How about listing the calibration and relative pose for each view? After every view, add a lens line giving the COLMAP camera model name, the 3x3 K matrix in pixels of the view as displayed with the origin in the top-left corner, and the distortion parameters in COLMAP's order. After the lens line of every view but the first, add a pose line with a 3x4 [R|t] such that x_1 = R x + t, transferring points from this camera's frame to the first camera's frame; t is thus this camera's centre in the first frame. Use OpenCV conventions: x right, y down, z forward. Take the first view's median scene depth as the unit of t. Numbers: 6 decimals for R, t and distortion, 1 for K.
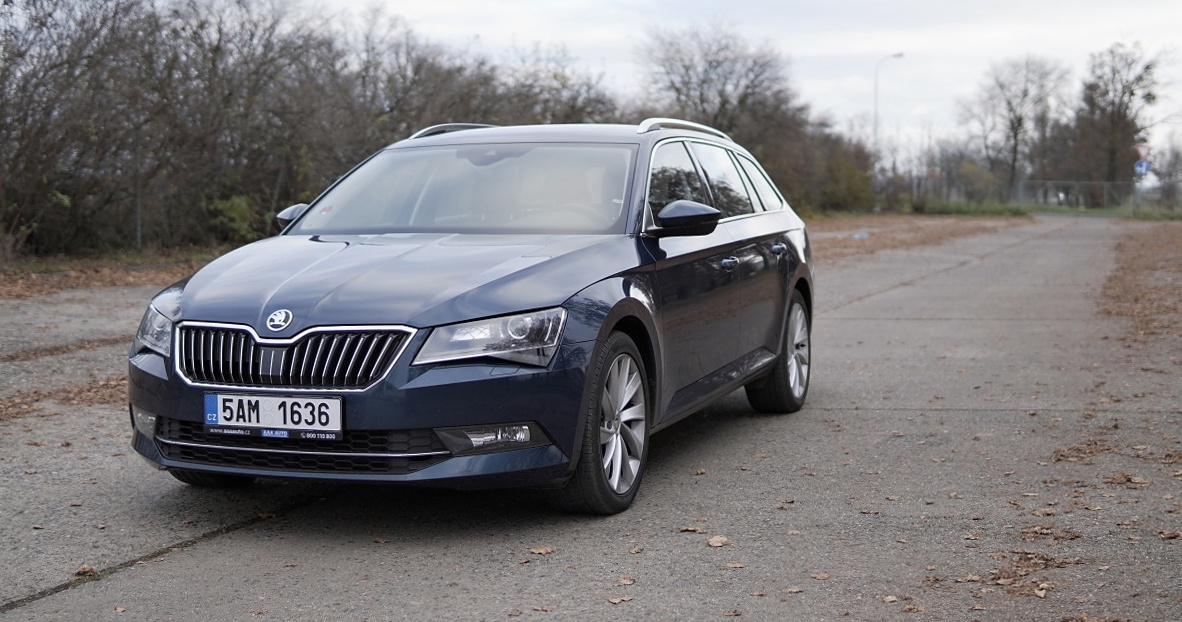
lens RADIAL K [[1632.3, 0, 590.8], [0, 1632.3, 313.1], [0, 0, 1]] dist [-0.227787, 0.000000]
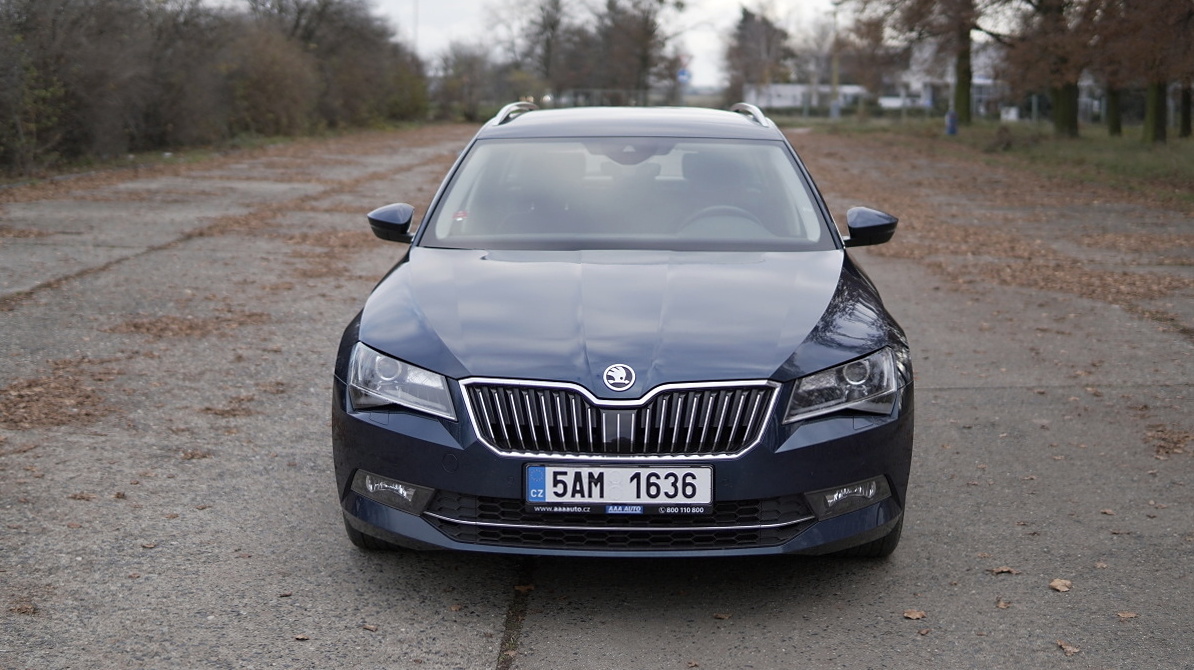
lens RADIAL K [[1630.7, 0, 597.0], [0, 1630.7, 336.5], [0, 0, 1]] dist [-0.228357, 0.000000]
pose [[0.950003, -0.032785, 0.310516, -0.469349], [0.008876, 0.996906, 0.078103, -0.084199], [-0.312116, -0.071442, 0.947354, 0.186569]]
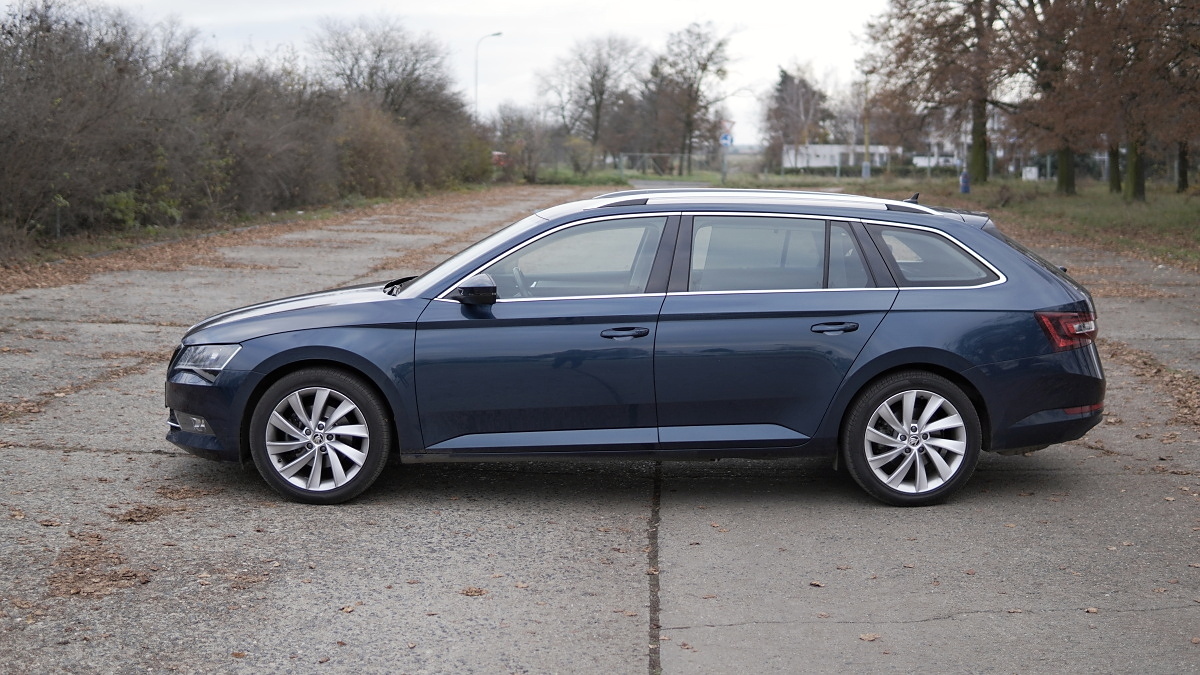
lens RADIAL K [[1638.9, 0, 599.7], [0, 1638.9, 337.4], [0, 0, 1]] dist [-0.228357, 0.000000]
pose [[0.956942, -0.024880, 0.289211, -0.902026], [0.013403, 0.999045, 0.041599, -0.038928], [-0.289970, -0.035931, 0.956361, -0.886283]]
